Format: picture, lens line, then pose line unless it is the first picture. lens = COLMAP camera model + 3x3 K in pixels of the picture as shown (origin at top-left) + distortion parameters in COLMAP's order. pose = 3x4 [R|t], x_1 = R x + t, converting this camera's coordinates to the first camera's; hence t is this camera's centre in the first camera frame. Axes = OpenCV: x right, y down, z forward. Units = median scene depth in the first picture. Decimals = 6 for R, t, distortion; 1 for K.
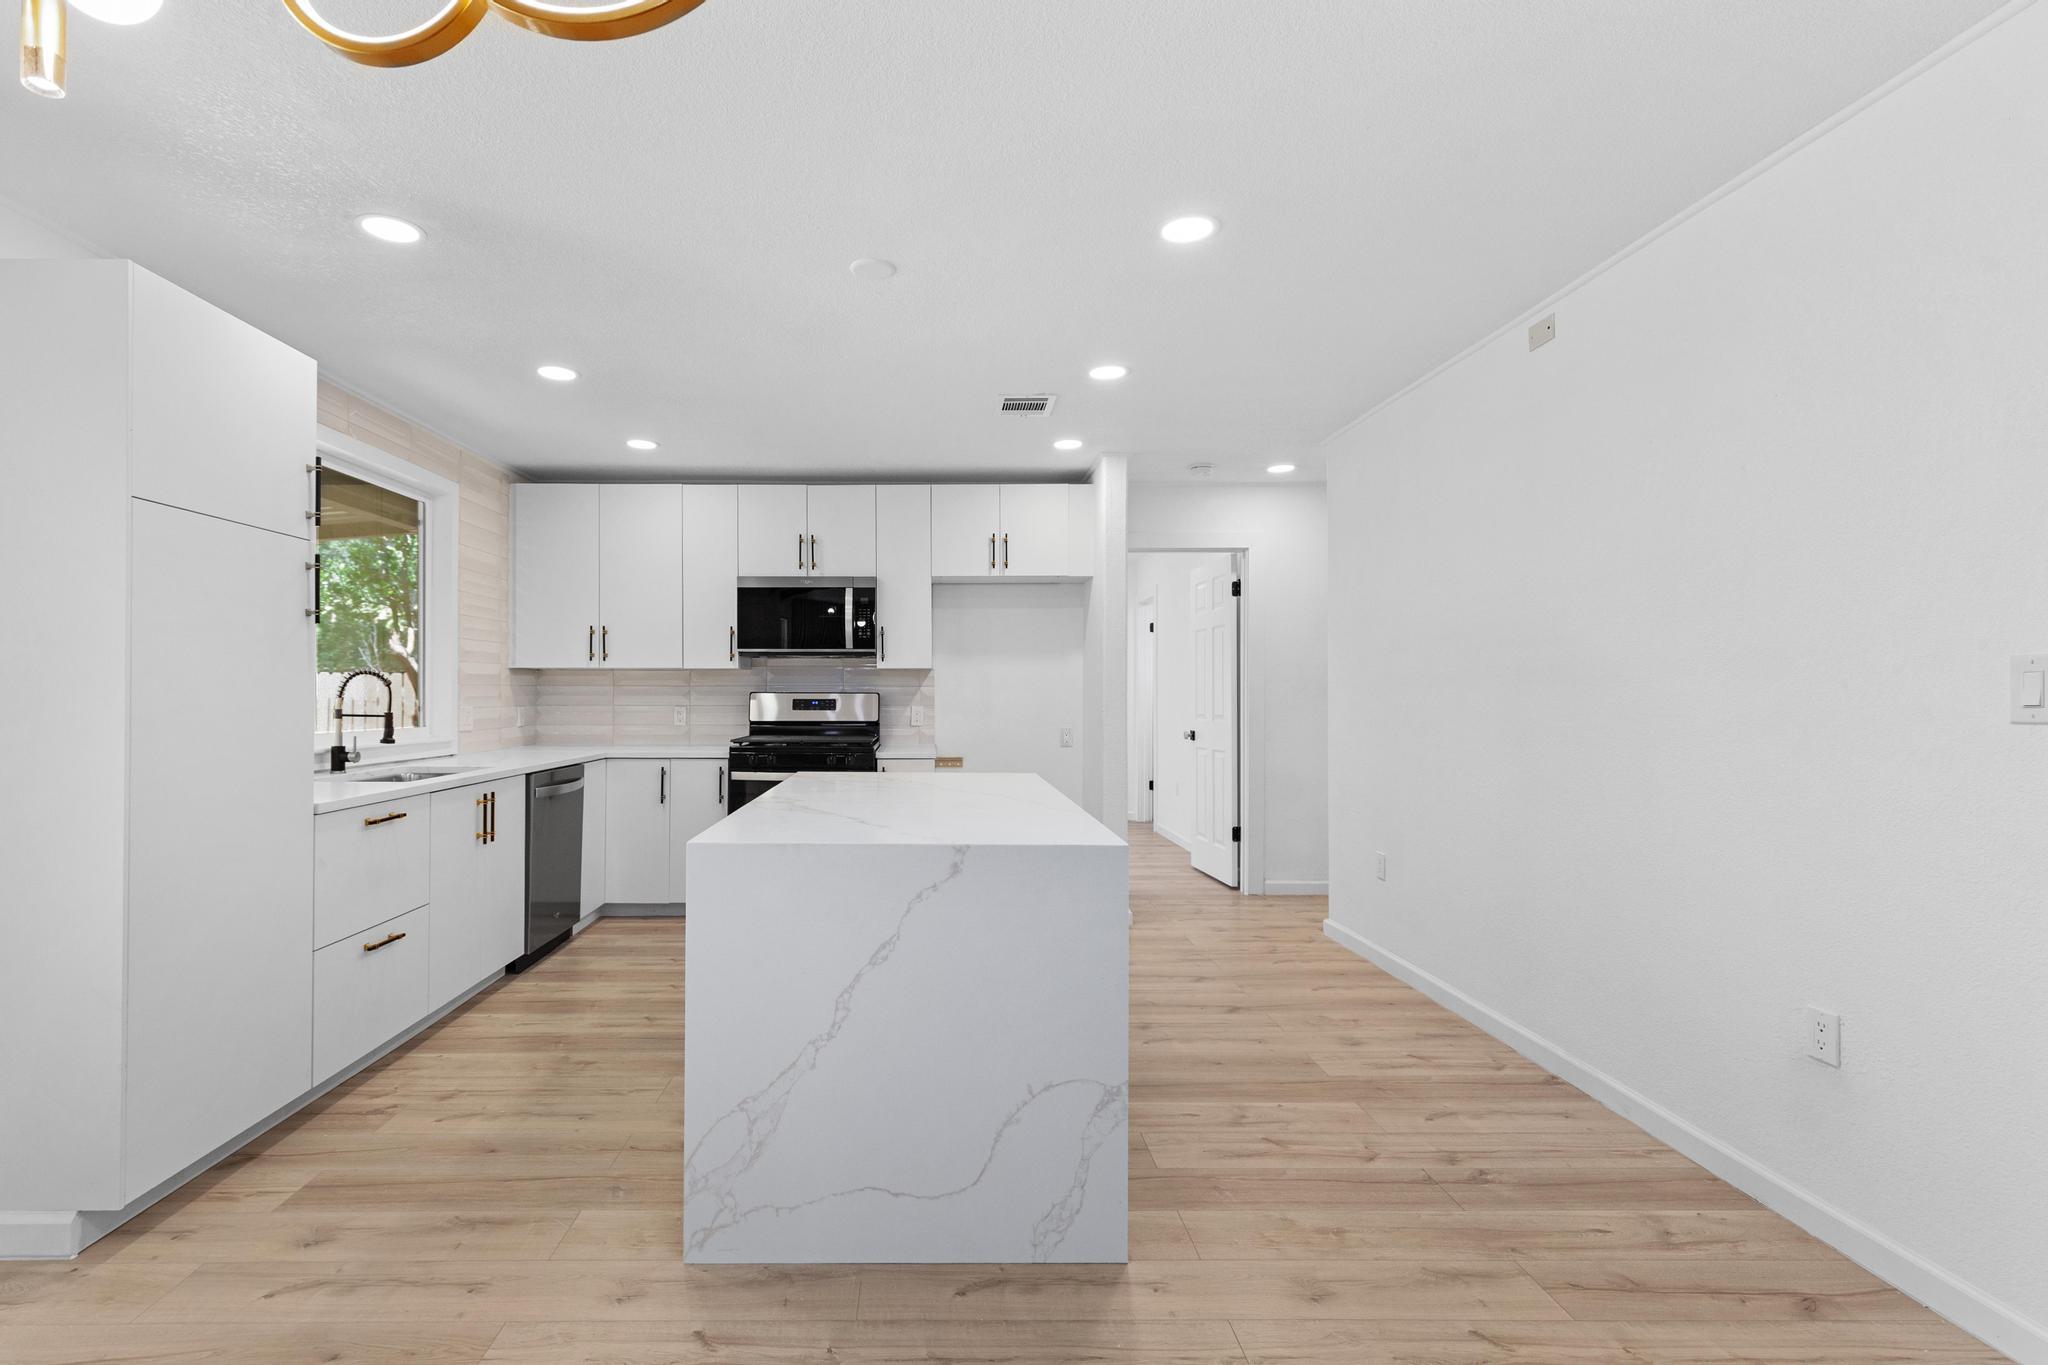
lens RADIAL K [[955.9, 0, 934.5], [0, 955.9, 688.5], [0, 0, 1]] dist [0.006162, -0.000807]
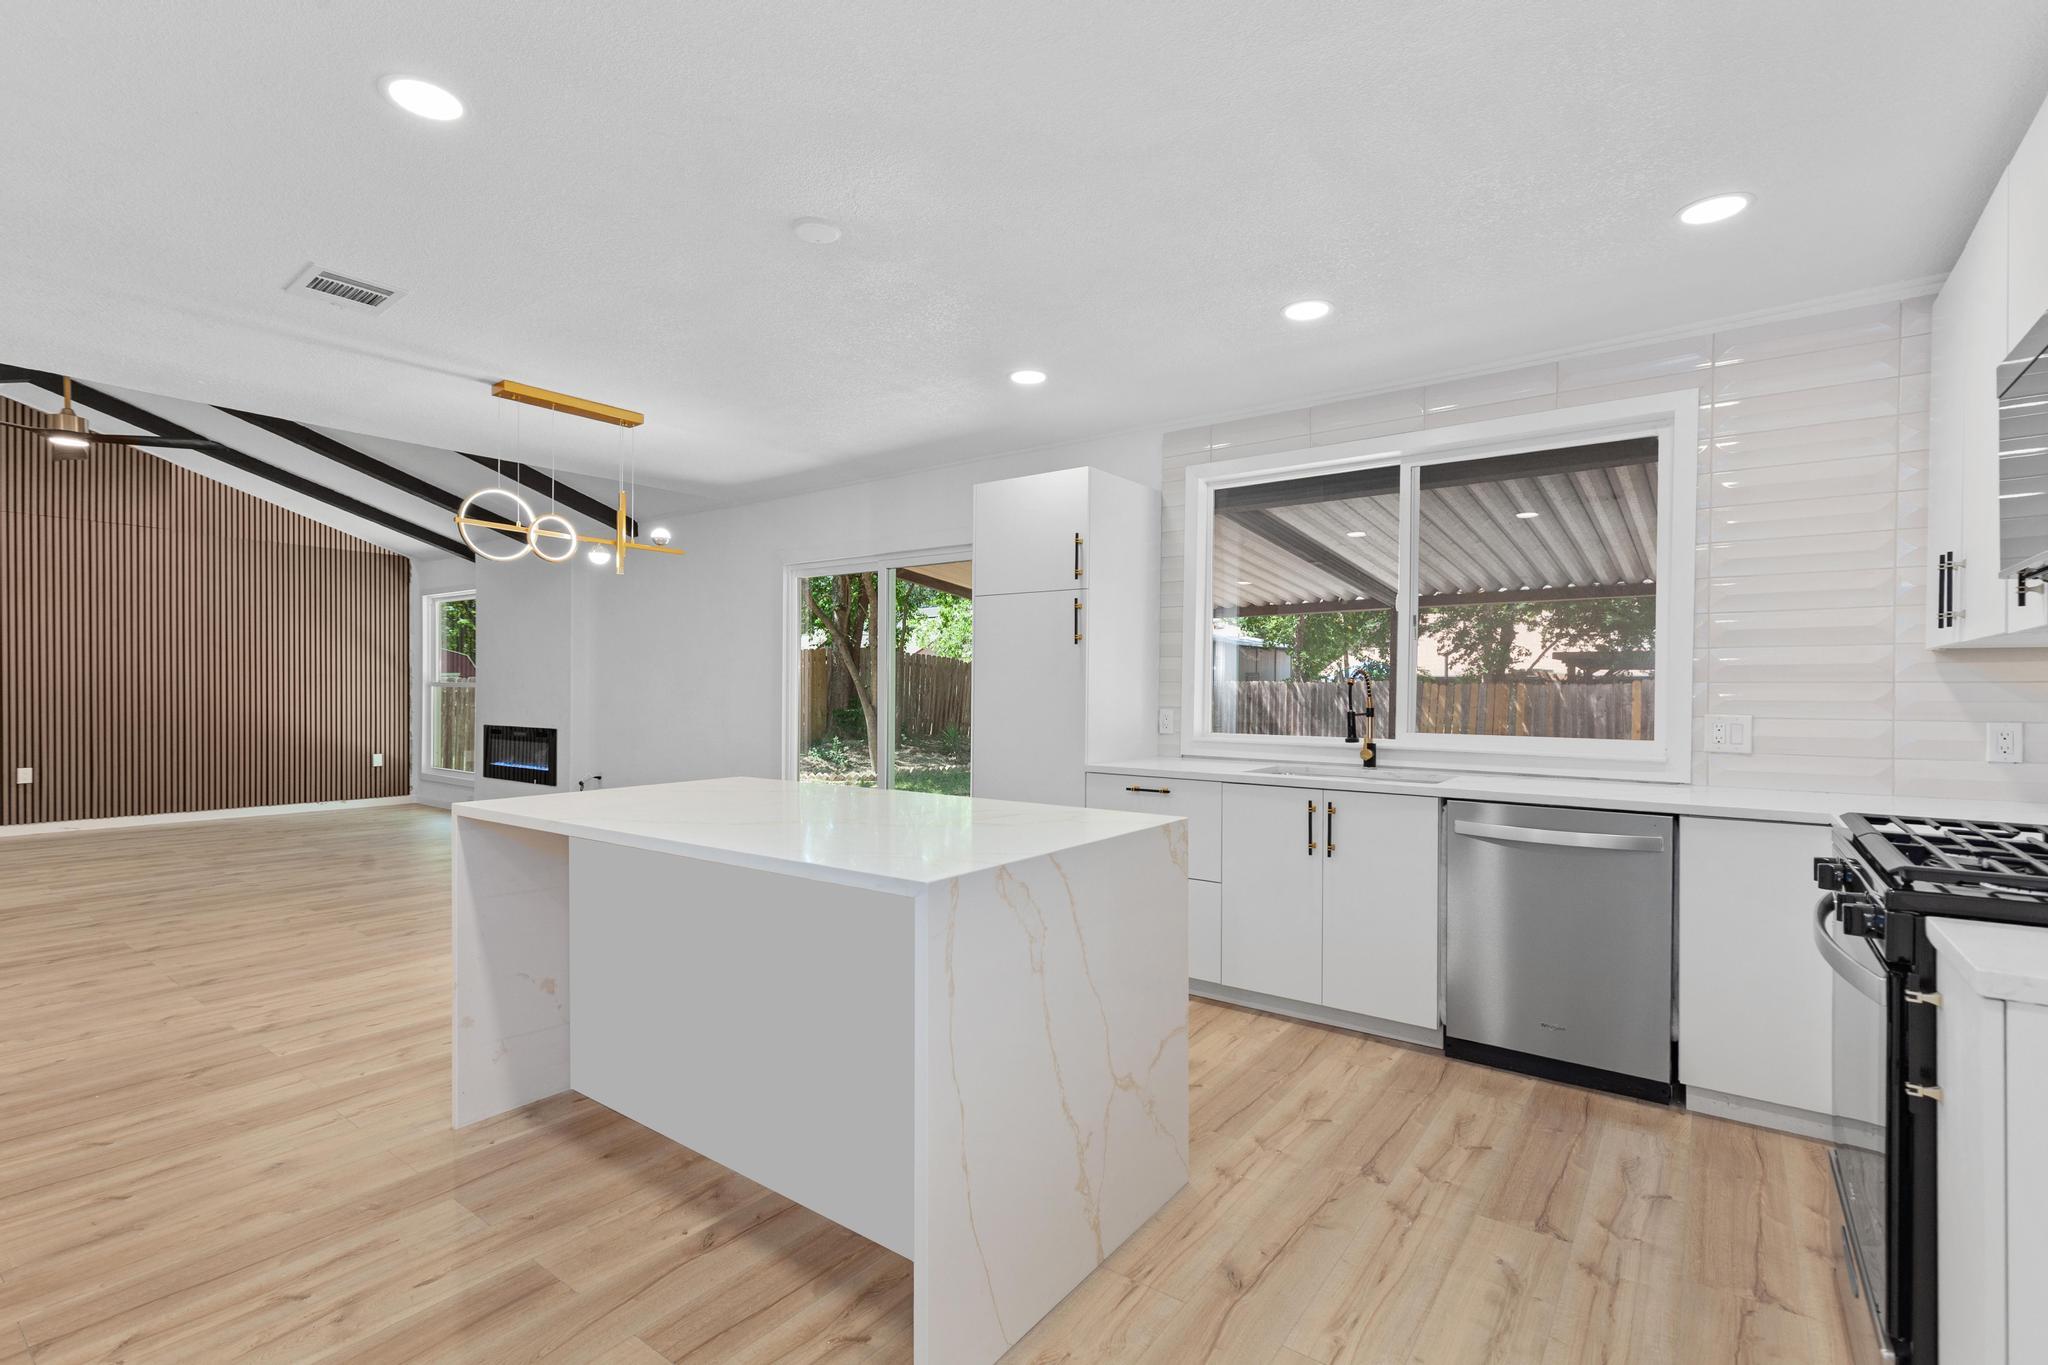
lens RADIAL K [[931.5, 0, 1025.5], [0, 931.5, 693.7], [0, 0, 1]] dist [0.010512, -0.000209]
pose [[-0.601039, -0.002925, -0.799214, 0.290429], [-0.004274, 0.999991, -0.000445, 0.005710], [0.799208, 0.003148, -0.601046, 0.920842]]
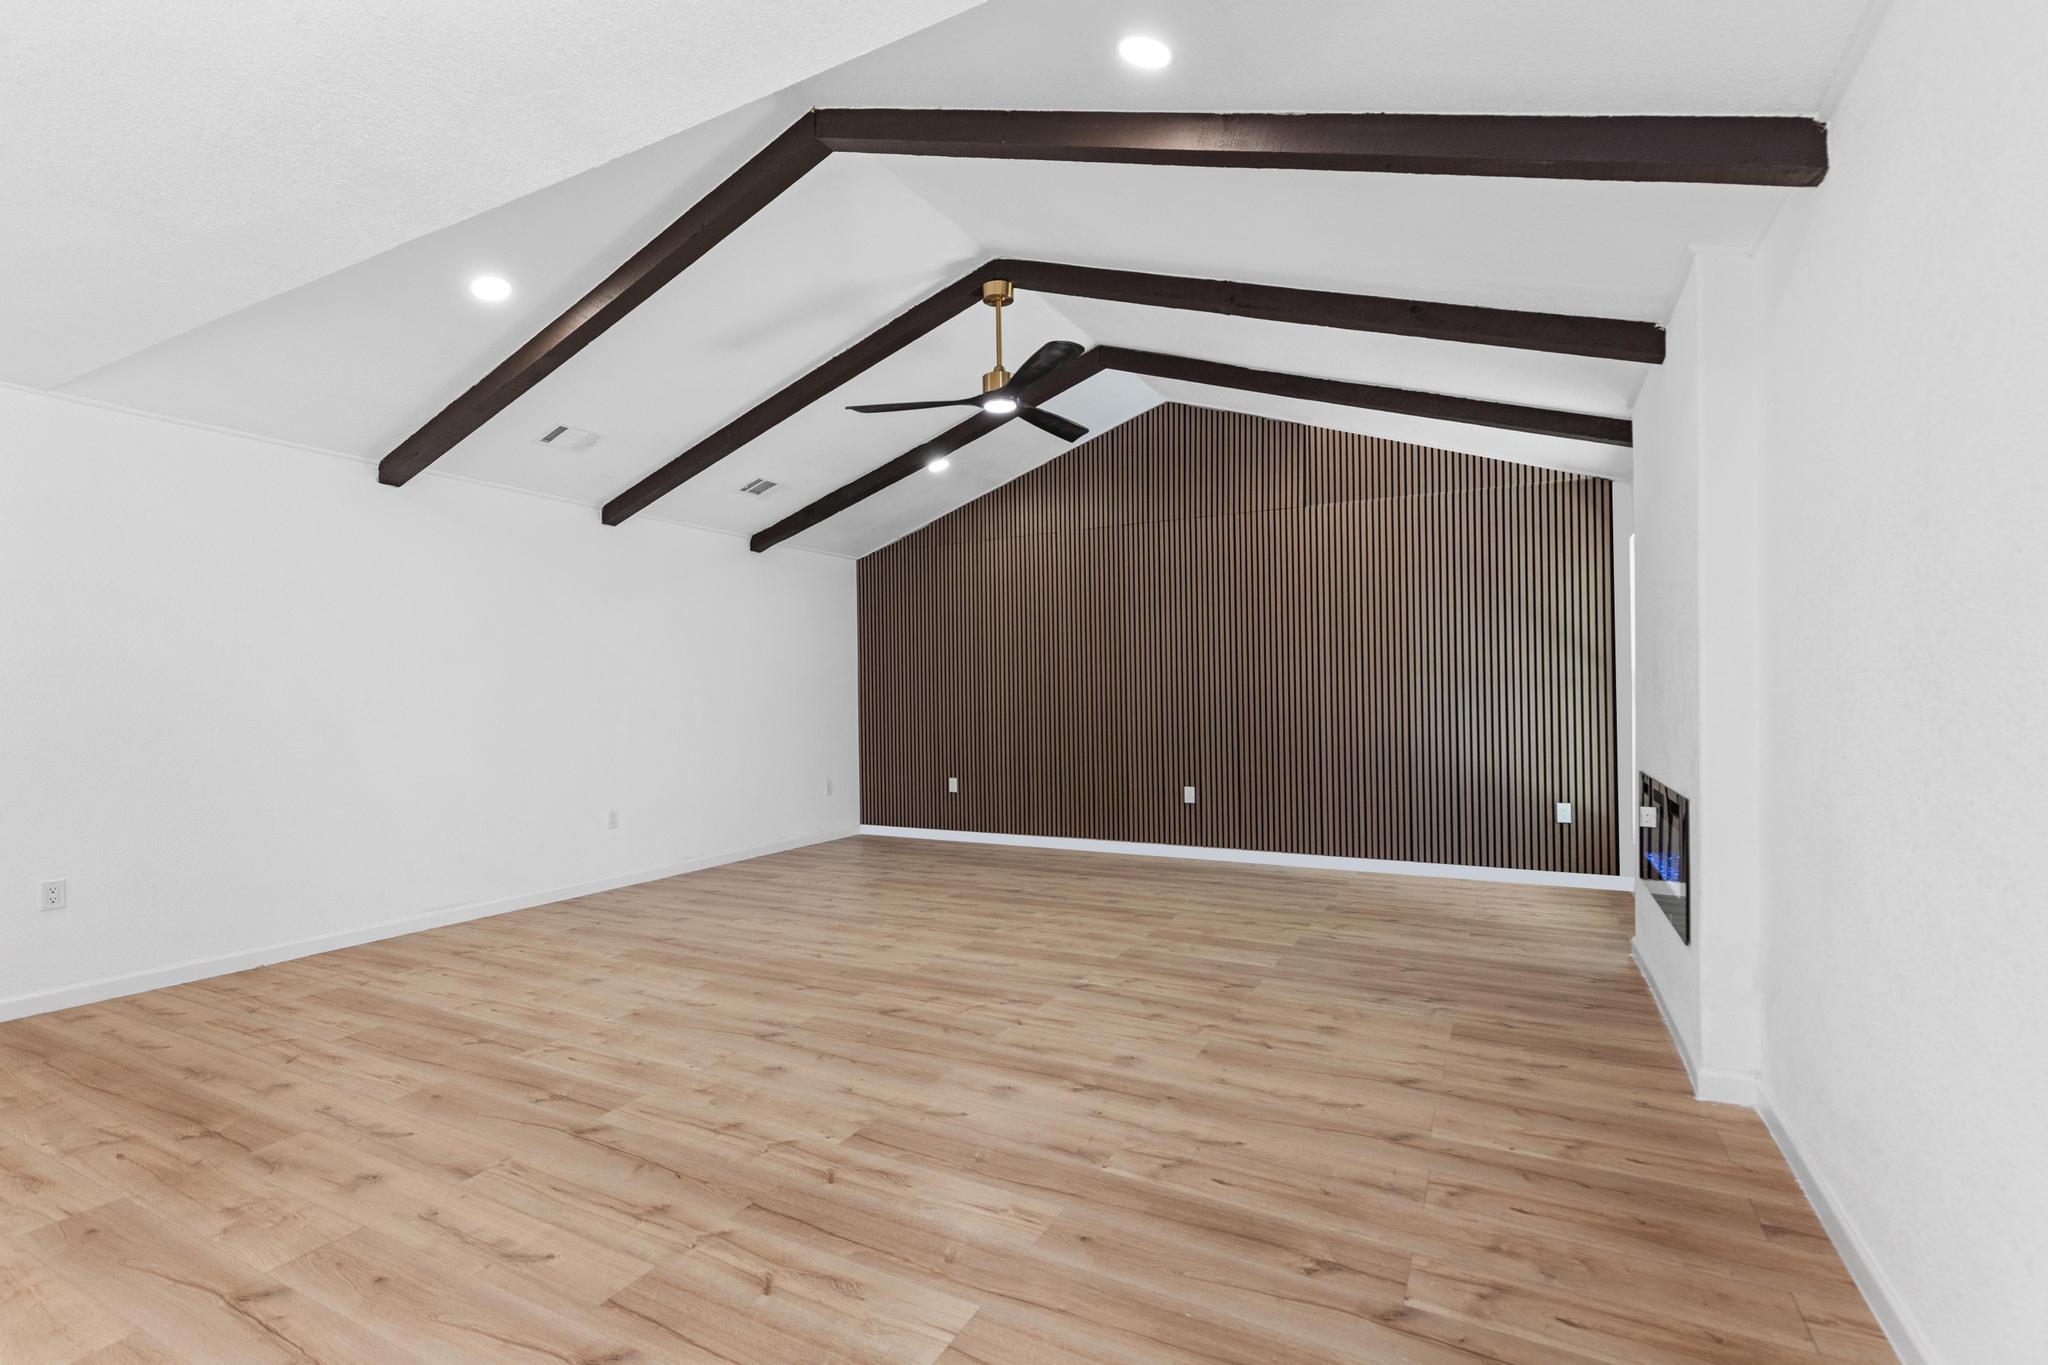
lens RADIAL K [[934.0, 0, 1013.3], [0, 934.0, 692.0], [0, 0, 1]] dist [0.009590, -0.000499]
pose [[-0.878567, 0.011942, 0.477469, -0.337362], [0.007101, 0.999903, -0.011942, 0.002110], [-0.477566, -0.007101, -0.878567, 0.171374]]
